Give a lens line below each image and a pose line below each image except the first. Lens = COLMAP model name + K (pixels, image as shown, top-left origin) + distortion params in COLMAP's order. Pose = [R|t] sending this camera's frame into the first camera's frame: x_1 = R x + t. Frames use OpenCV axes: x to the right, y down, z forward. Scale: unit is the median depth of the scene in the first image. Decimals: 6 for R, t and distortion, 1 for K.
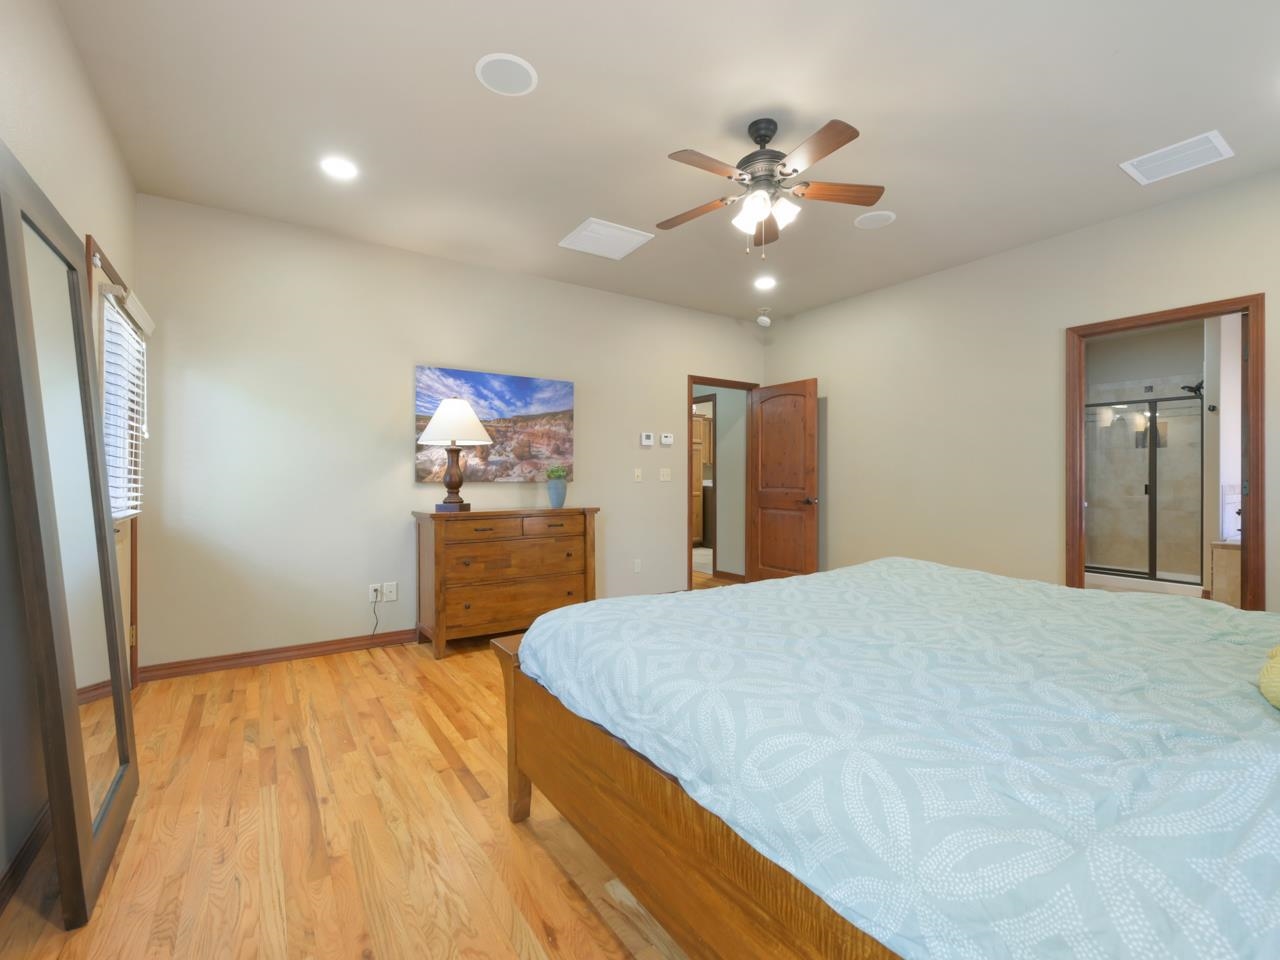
lens RADIAL K [[576.7, 0, 642.8], [0, 576.7, 470.6], [0, 0, 1]] dist [-0.001316, 0.000078]
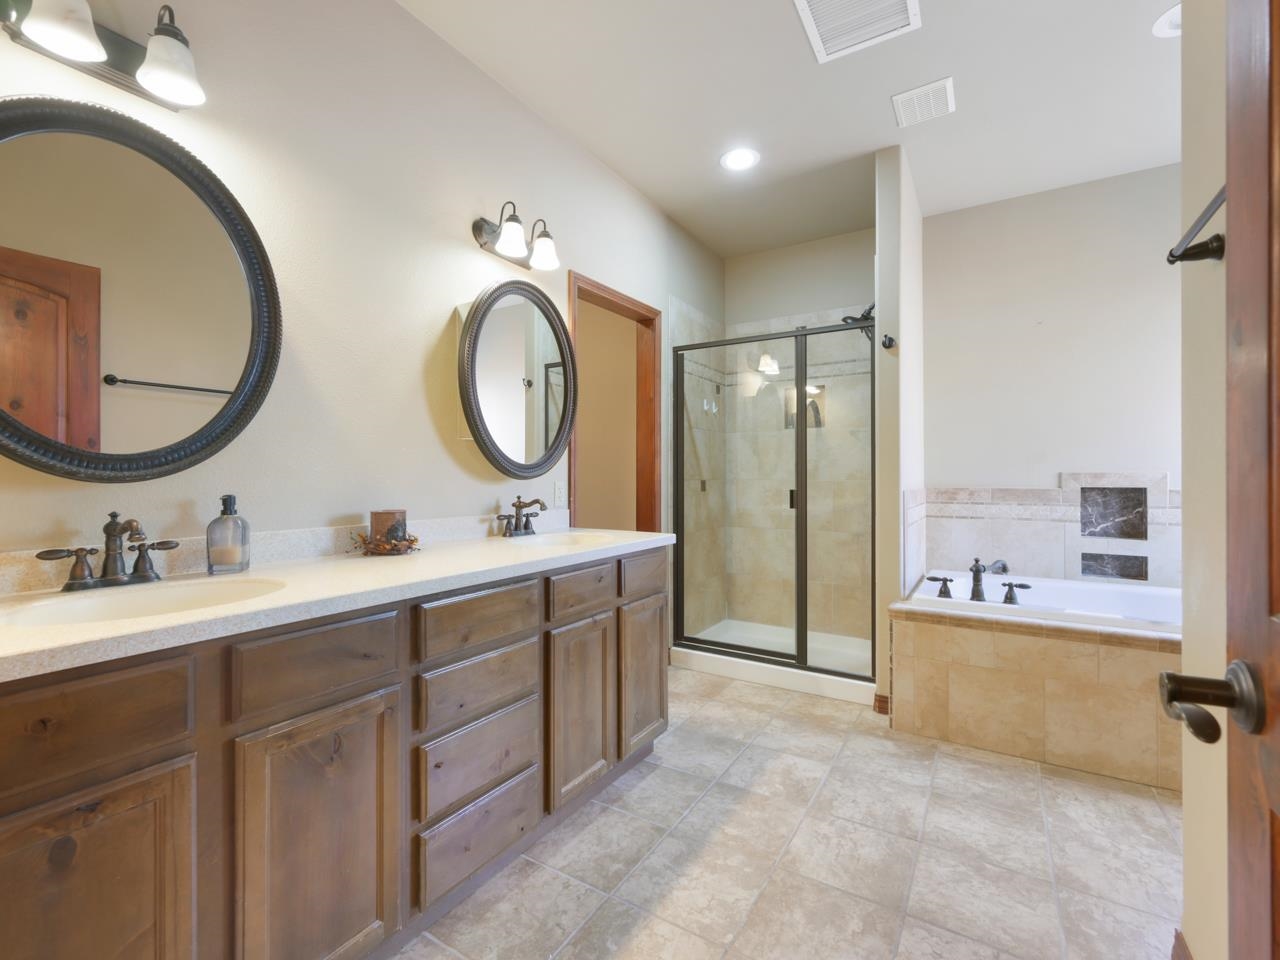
lens RADIAL K [[576.7, 0, 642.8], [0, 576.7, 470.6], [0, 0, 1]] dist [-0.001316, 0.000078]
pose [[0.913597, -0.000261, 0.406620, 0.535738], [0.002705, 0.999982, -0.005436, 0.008713], [-0.406611, 0.006066, 0.913581, 0.573759]]
